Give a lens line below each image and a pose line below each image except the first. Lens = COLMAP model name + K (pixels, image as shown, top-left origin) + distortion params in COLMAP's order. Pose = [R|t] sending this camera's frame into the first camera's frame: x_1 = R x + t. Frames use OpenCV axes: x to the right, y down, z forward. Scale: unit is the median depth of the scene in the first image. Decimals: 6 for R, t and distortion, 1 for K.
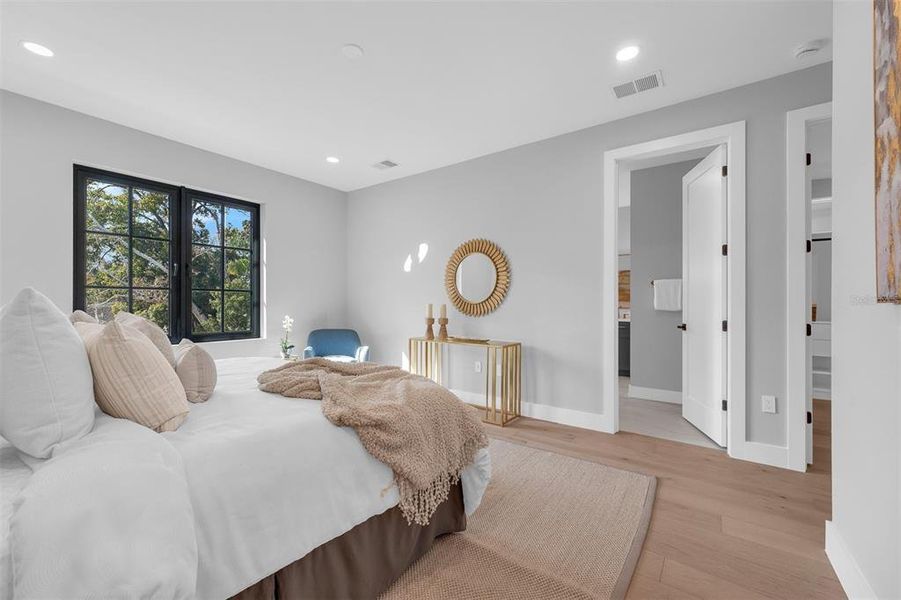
lens RADIAL K [[363.2, 0, 451.4], [0, 363.2, 302.3], [0, 0, 1]] dist [0.002317, 0.000133]
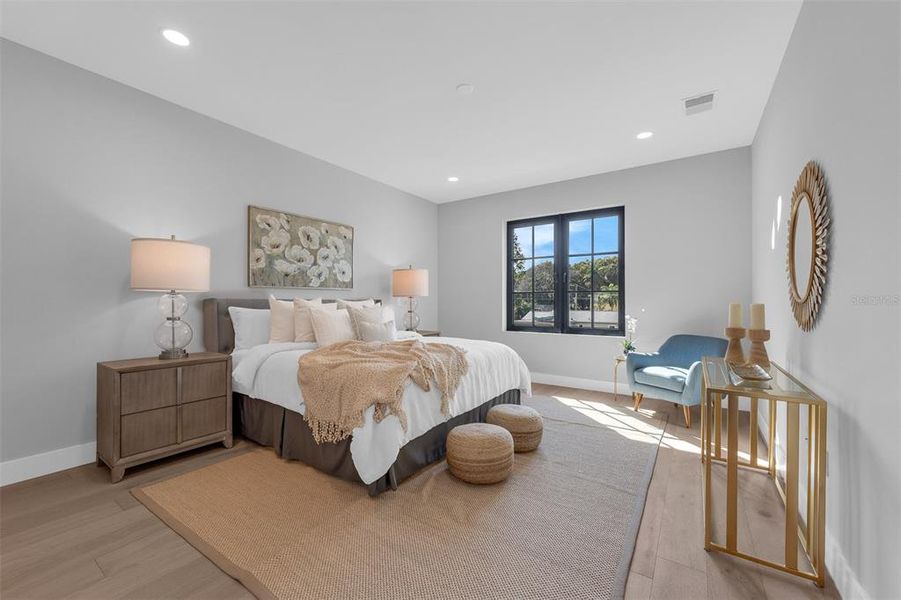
lens RADIAL K [[363.2, 0, 451.1], [0, 363.2, 300.7], [0, 0, 1]] dist [0.002317, 0.000133]
pose [[0.029890, -0.002360, -0.999550, 0.517088], [-0.002544, 0.999994, -0.002438, 0.002104], [0.999550, 0.002616, 0.029884, 0.514900]]
